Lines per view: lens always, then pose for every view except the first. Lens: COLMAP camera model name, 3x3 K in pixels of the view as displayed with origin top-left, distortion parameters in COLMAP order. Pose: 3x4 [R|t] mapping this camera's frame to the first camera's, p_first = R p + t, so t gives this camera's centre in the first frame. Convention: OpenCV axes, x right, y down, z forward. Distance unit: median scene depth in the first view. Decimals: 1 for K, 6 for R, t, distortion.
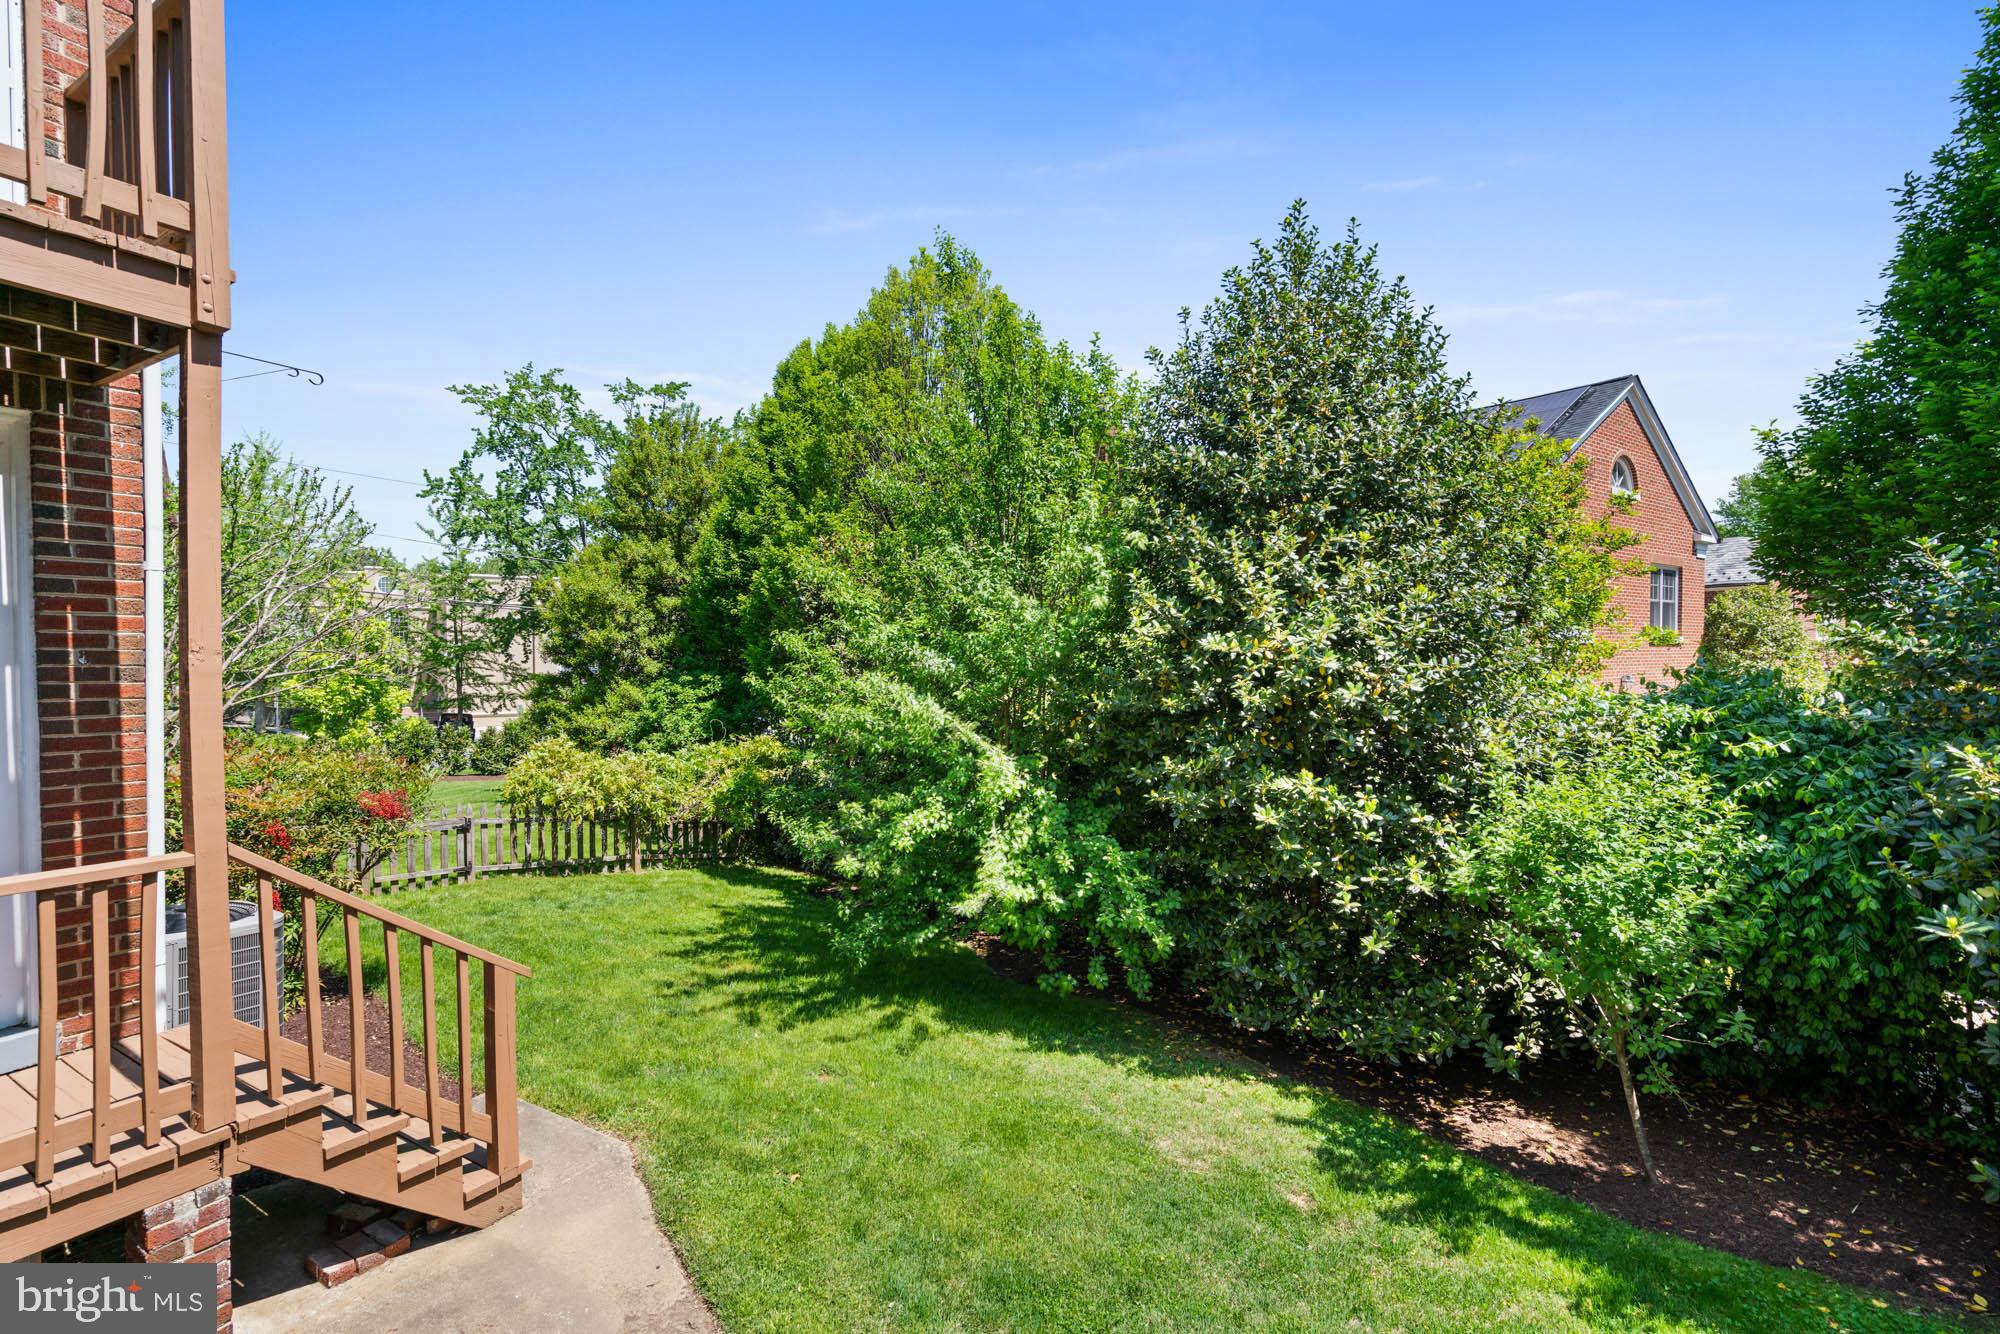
lens RADIAL K [[896.3, 0, 977.2], [0, 896.3, 668.7], [0, 0, 1]] dist [-0.001685, -0.001047]
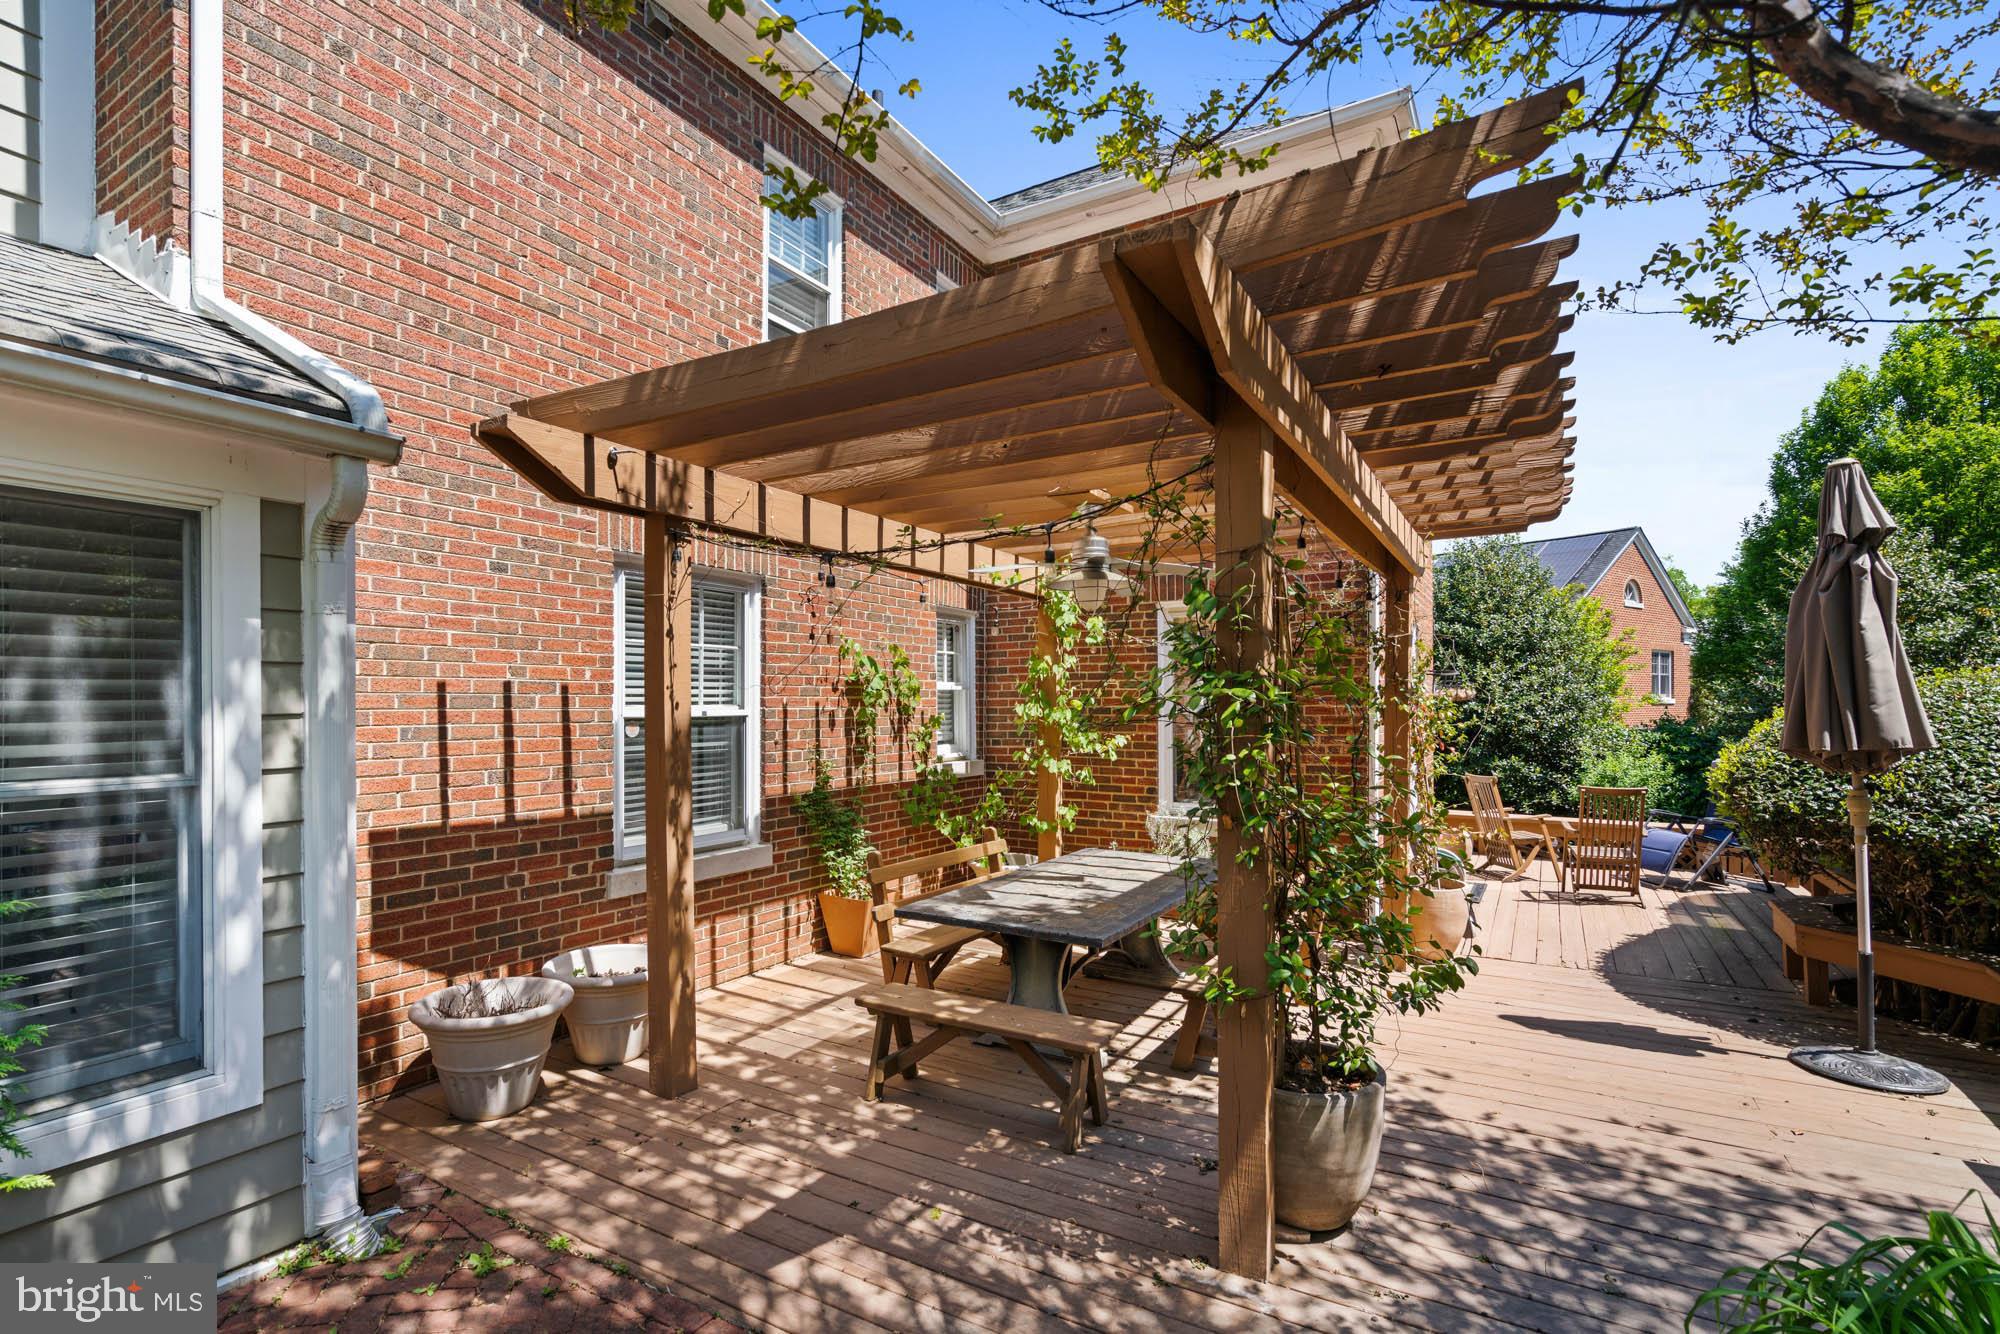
lens RADIAL K [[923.1, 0, 987.6], [0, 923.1, 699.8], [0, 0, 1]] dist [-0.002995, 0.000229]
pose [[0.999916, 0.003571, 0.012450, -0.613161], [-0.003271, 0.999705, -0.024061, 0.009307], [-0.012532, 0.024018, 0.999633, -0.855341]]
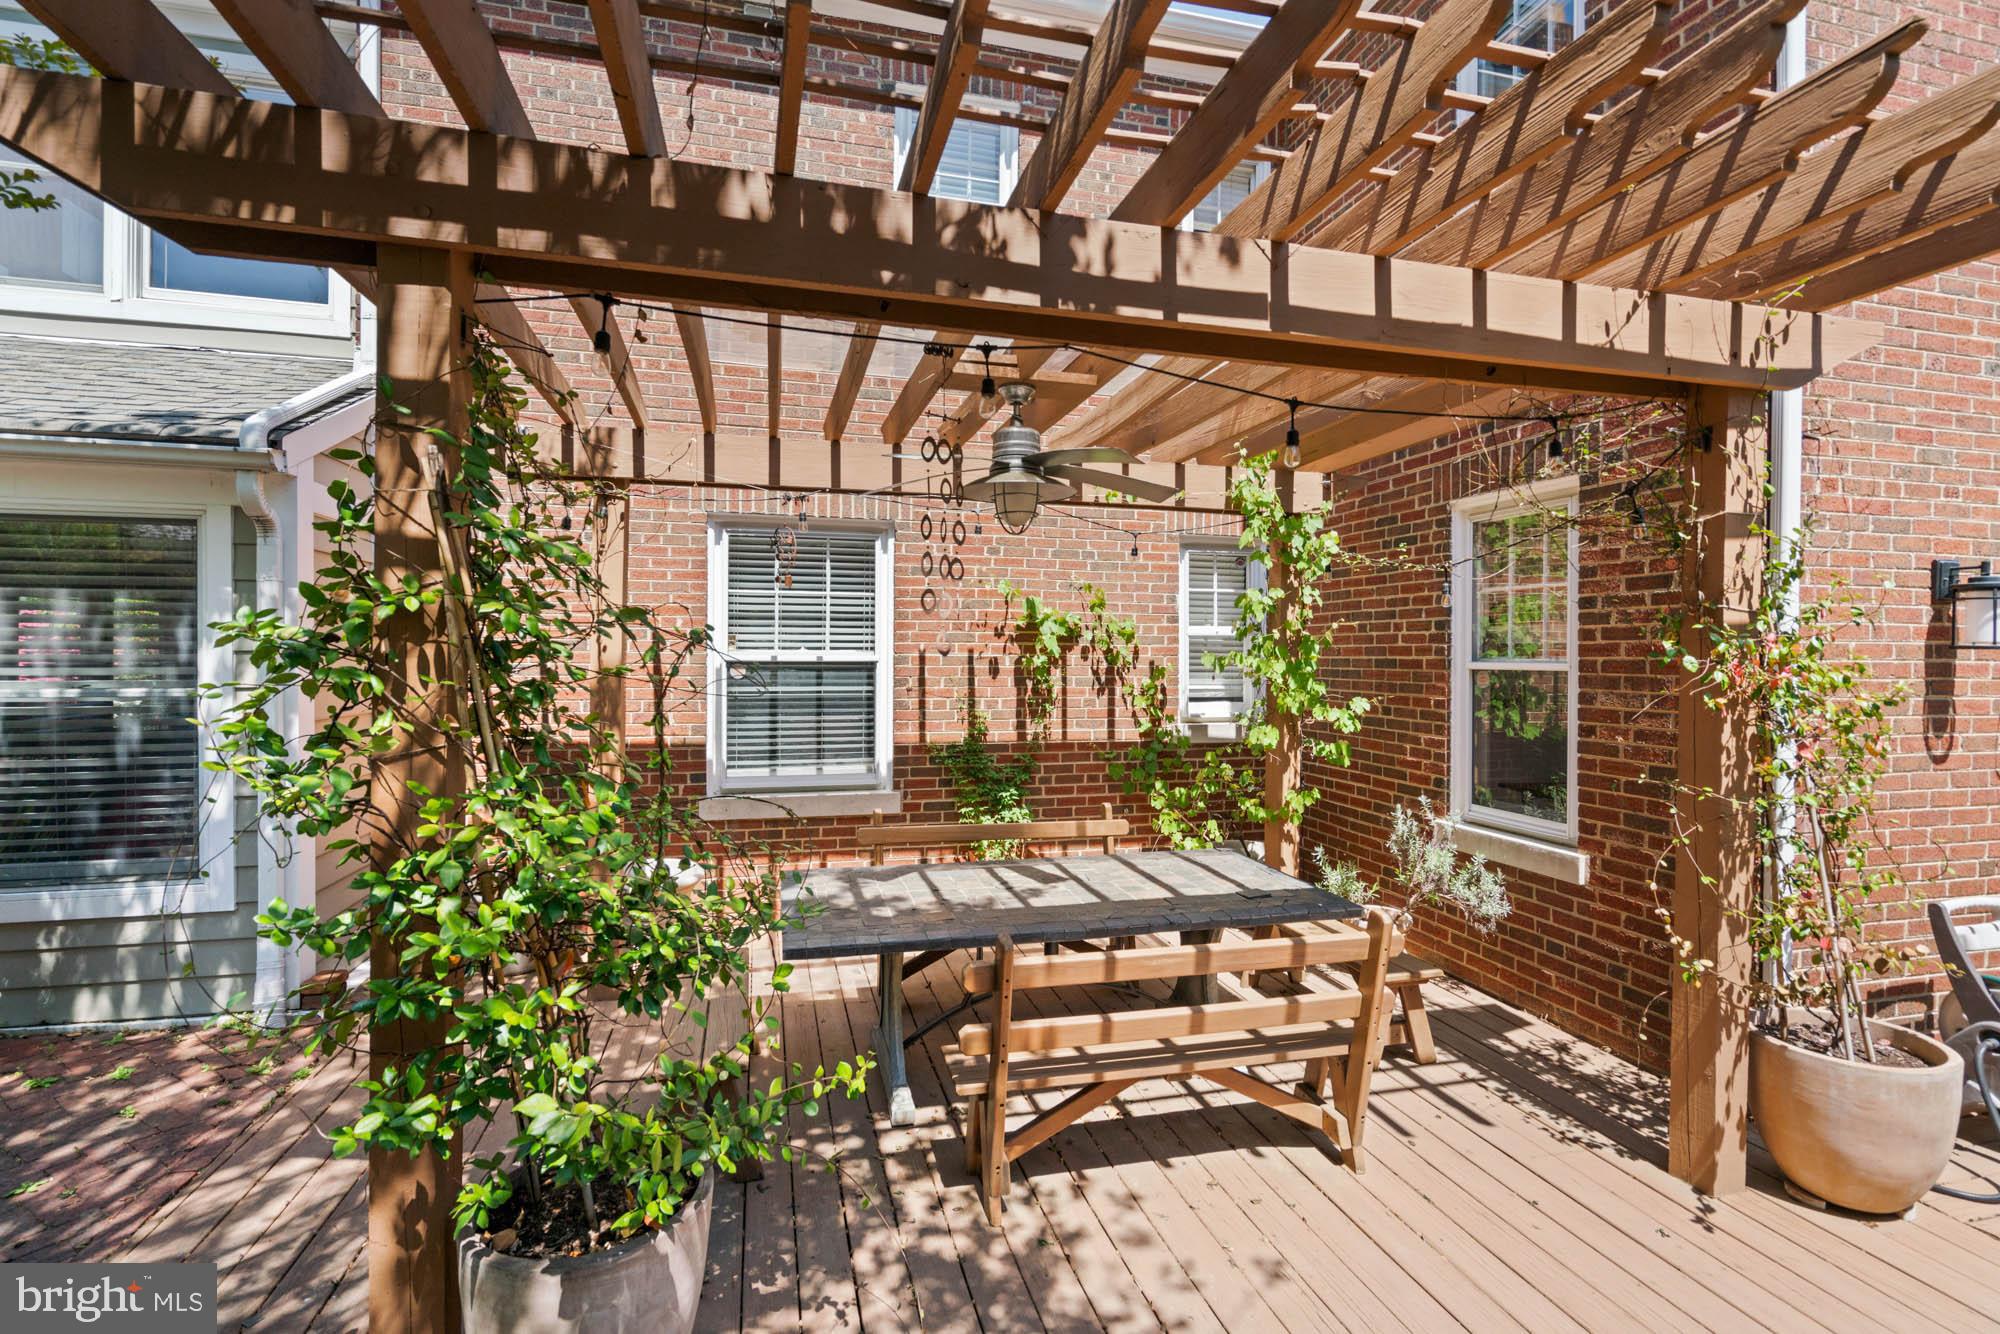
lens RADIAL K [[908.0, 0, 997.6], [0, 908.0, 655.9], [0, 0, 1]] dist [-0.005034, 0.000899]
pose [[0.715927, 0.012074, -0.698071, -0.325656], [-0.023829, 0.999690, -0.007147, 0.005047], [0.697768, 0.021751, 0.715993, -0.647535]]
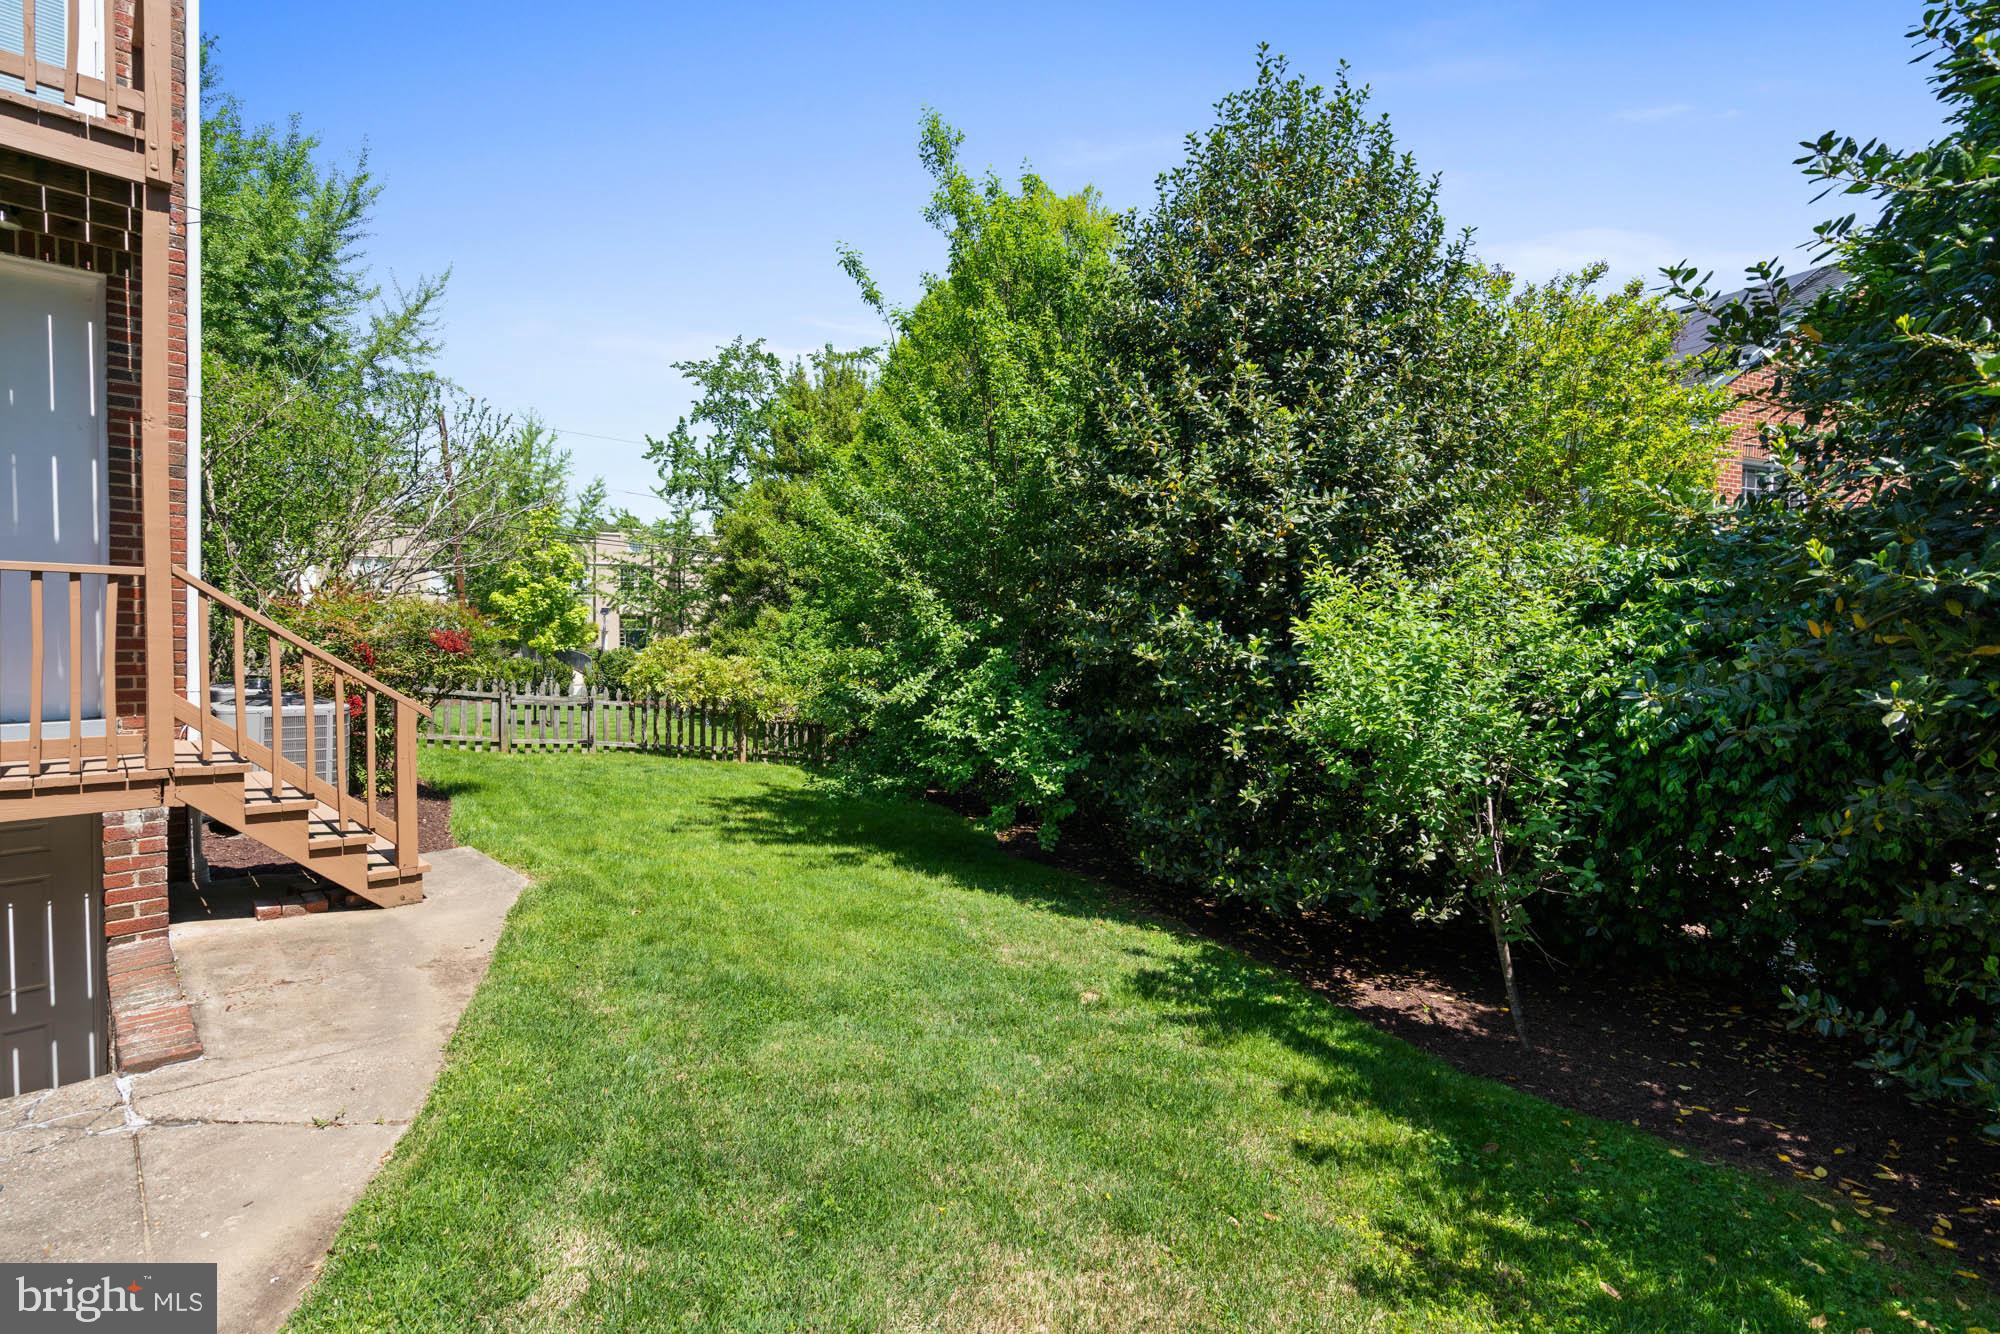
lens RADIAL K [[908.0, 0, 997.6], [0, 908.0, 655.9], [0, 0, 1]] dist [-0.005034, 0.000899]
pose [[0.970483, 0.025455, -0.239821, 0.205448], [-0.024042, 0.999672, 0.008818, 0.083225], [0.239967, -0.002792, 0.970777, -0.011758]]
